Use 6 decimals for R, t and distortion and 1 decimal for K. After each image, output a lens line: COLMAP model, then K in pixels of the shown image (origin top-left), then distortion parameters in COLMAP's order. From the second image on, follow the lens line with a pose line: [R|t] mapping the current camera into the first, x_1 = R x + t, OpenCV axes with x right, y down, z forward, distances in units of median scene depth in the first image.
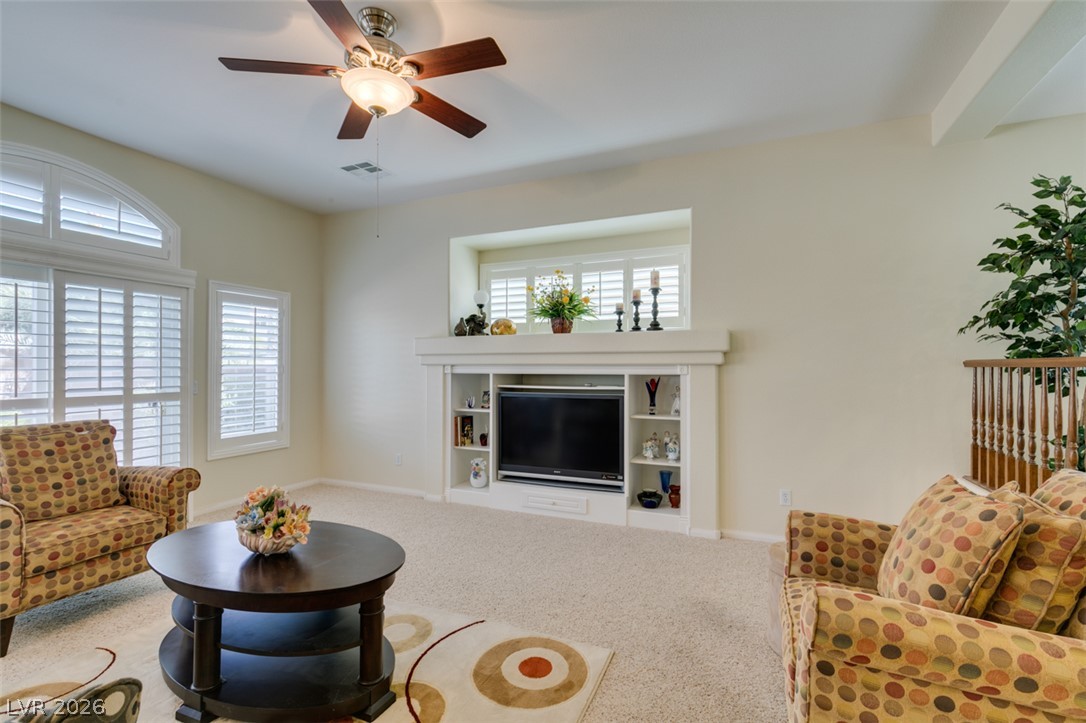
lens RADIAL K [[494.4, 0, 536.5], [0, 494.4, 365.8], [0, 0, 1]] dist [0.005090, -0.001089]
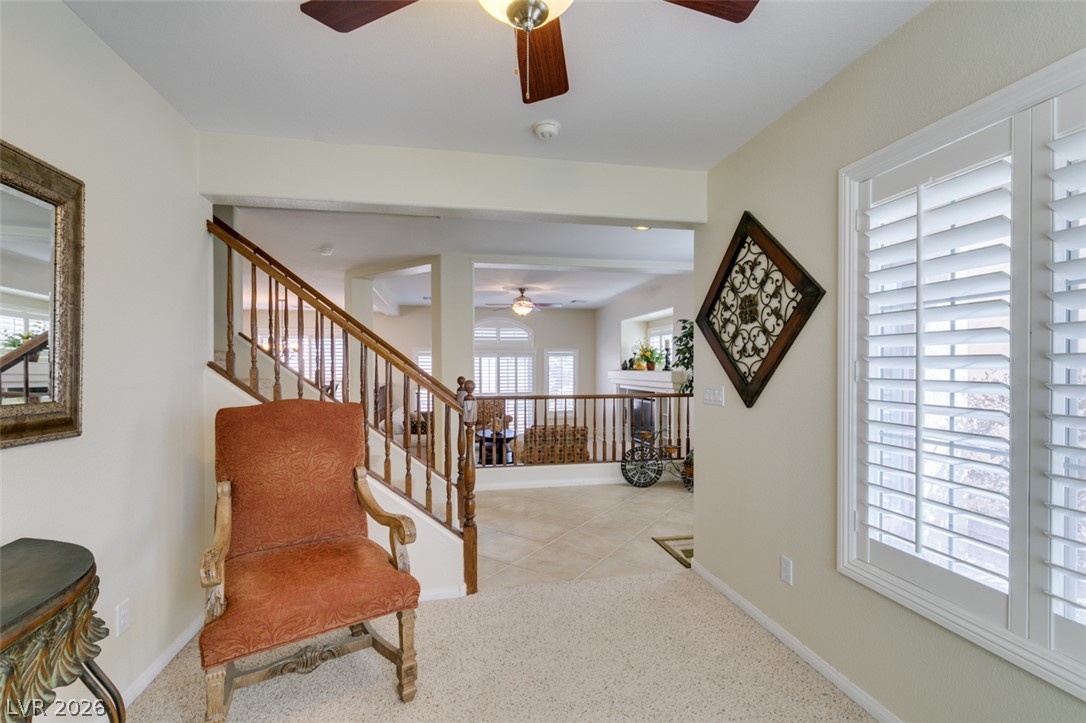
lens RADIAL K [[494.4, 0, 542.2], [0, 494.4, 369.5], [0, 0, 1]] dist [0.005090, -0.001089]
pose [[0.565660, -0.001671, -0.824637, 1.713752], [0.008588, 0.999956, 0.003865, -0.088858], [0.824594, -0.009268, 0.565649, -0.550971]]
